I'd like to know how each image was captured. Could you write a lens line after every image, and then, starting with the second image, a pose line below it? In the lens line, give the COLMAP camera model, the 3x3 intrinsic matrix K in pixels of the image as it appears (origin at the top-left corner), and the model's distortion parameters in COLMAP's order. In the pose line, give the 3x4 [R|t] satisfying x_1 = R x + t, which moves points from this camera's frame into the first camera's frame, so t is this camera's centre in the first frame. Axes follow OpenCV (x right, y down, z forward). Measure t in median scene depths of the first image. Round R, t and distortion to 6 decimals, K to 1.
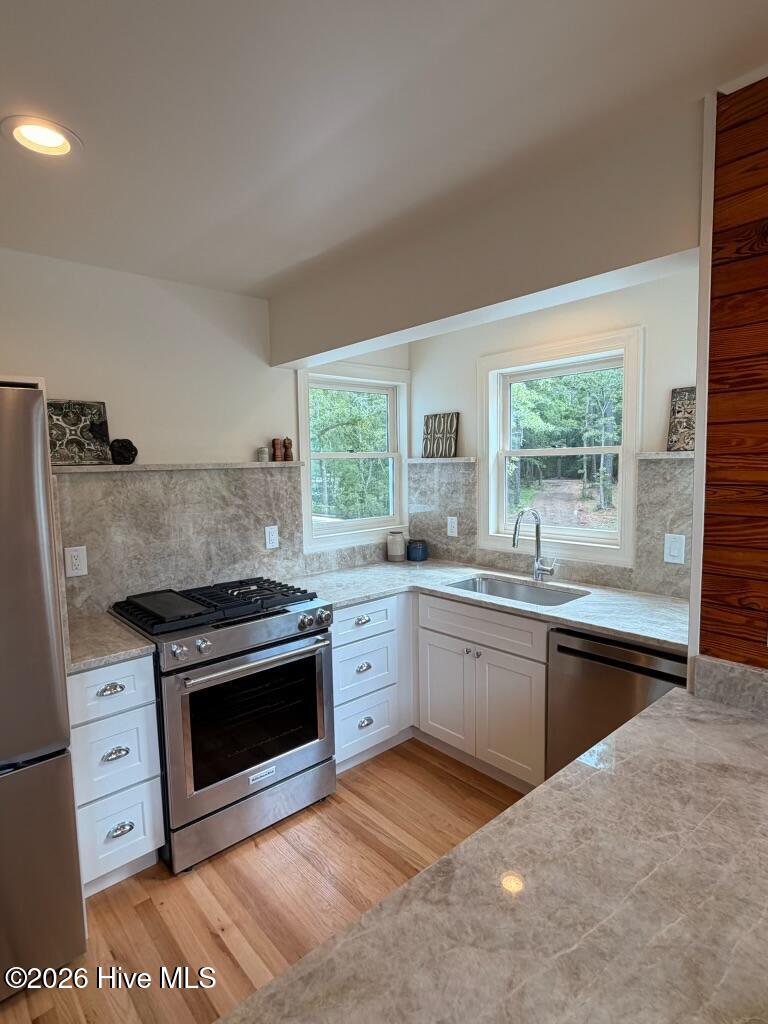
lens RADIAL K [[544.4, 0, 383.4], [0, 544.4, 511.1], [0, 0, 1]] dist [-0.000307, -0.000101]
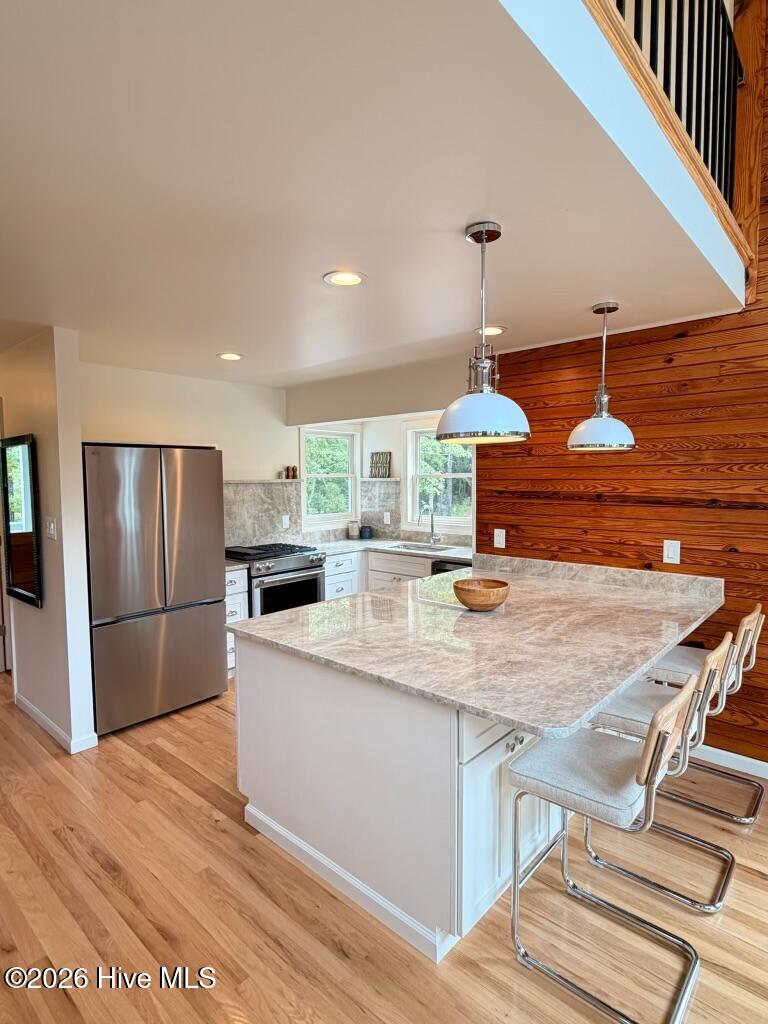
lens RADIAL K [[544.4, 0, 384.1], [0, 544.4, 511.0], [0, 0, 1]] dist [-0.000307, -0.000101]
pose [[0.993408, 0.005472, 0.114501, -0.089511], [-0.002078, 0.999555, -0.029745, 0.065149], [-0.114613, 0.029311, 0.992978, -0.797100]]
